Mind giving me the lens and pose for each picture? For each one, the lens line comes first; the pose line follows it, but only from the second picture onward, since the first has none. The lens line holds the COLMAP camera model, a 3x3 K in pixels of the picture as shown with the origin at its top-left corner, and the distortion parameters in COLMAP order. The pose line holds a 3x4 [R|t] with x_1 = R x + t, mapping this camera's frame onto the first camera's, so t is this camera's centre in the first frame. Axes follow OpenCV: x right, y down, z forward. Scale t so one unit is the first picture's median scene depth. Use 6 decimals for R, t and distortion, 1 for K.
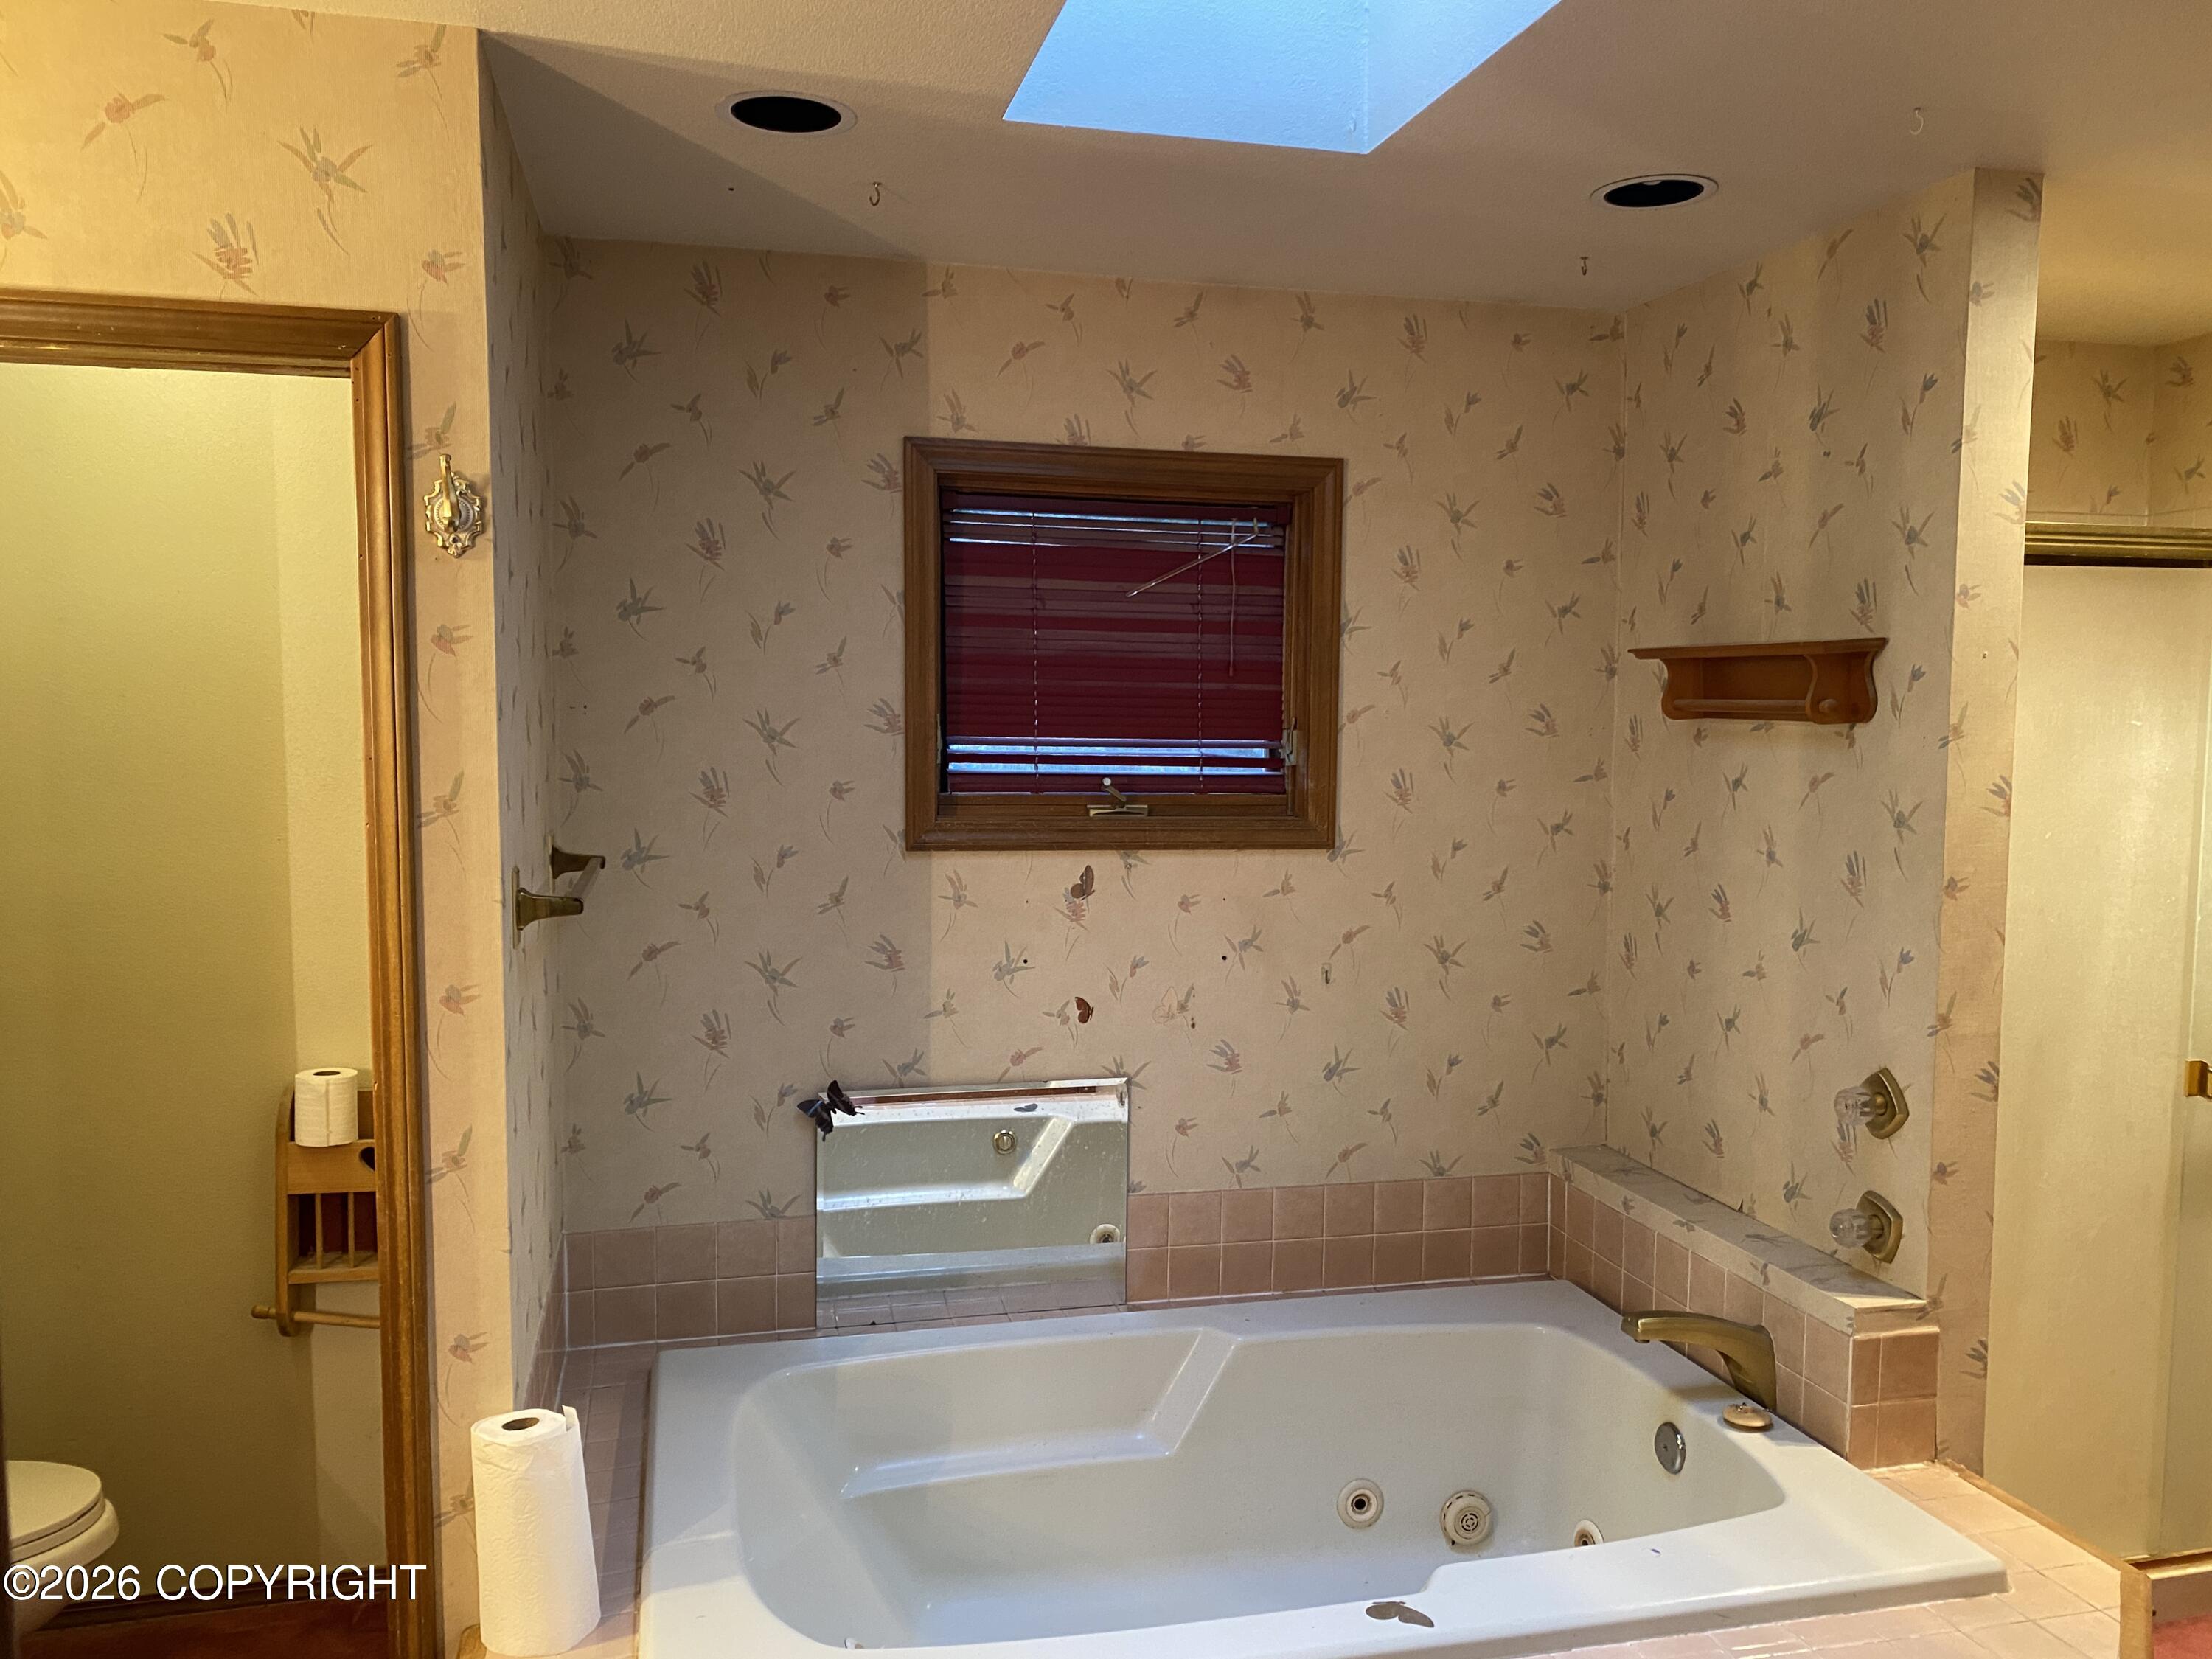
lens RADIAL K [[1708.1, 0, 1106.0], [0, 1708.1, 829.5], [0, 0, 1]] dist [0.006703, -0.000401]
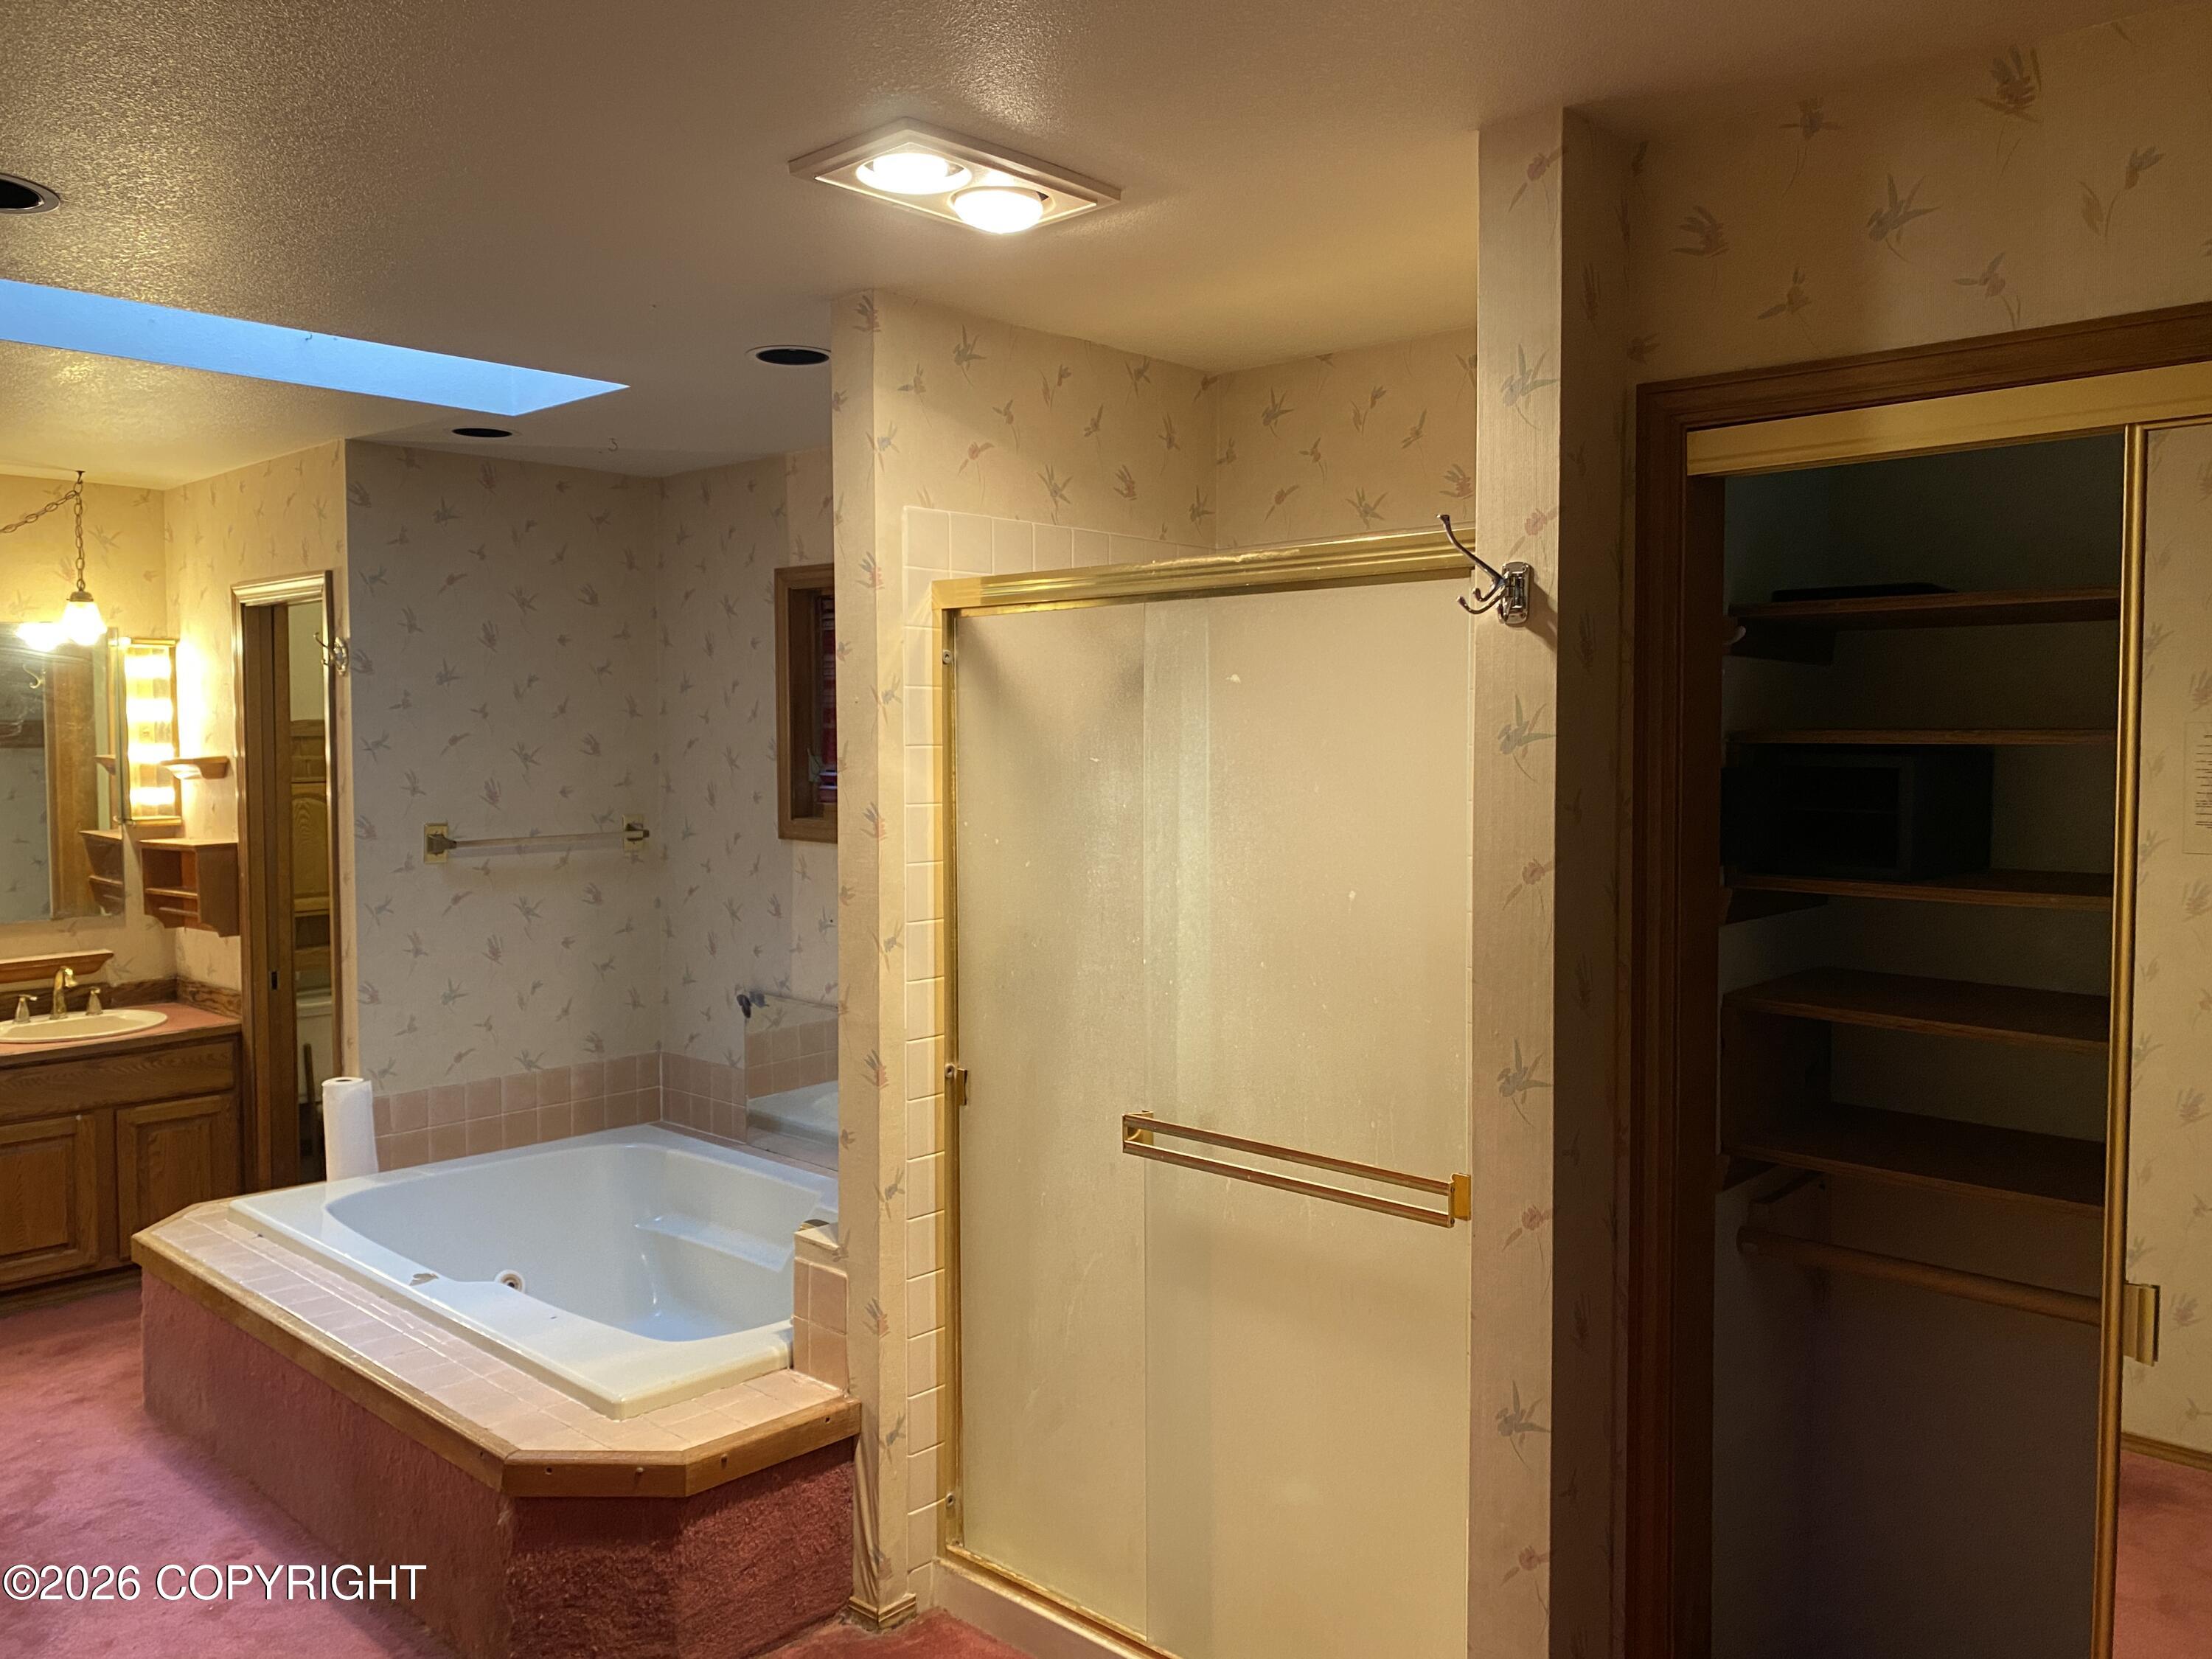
lens RADIAL K [[1688.4, 0, 1104.8], [0, 1688.4, 795.8], [0, 0, 1]] dist [0.007304, -0.000342]
pose [[0.544265, 0.025058, -0.838539, 1.338024], [-0.062074, 0.998017, -0.010466, -0.028768], [0.836614, 0.057747, 0.544741, 0.435605]]
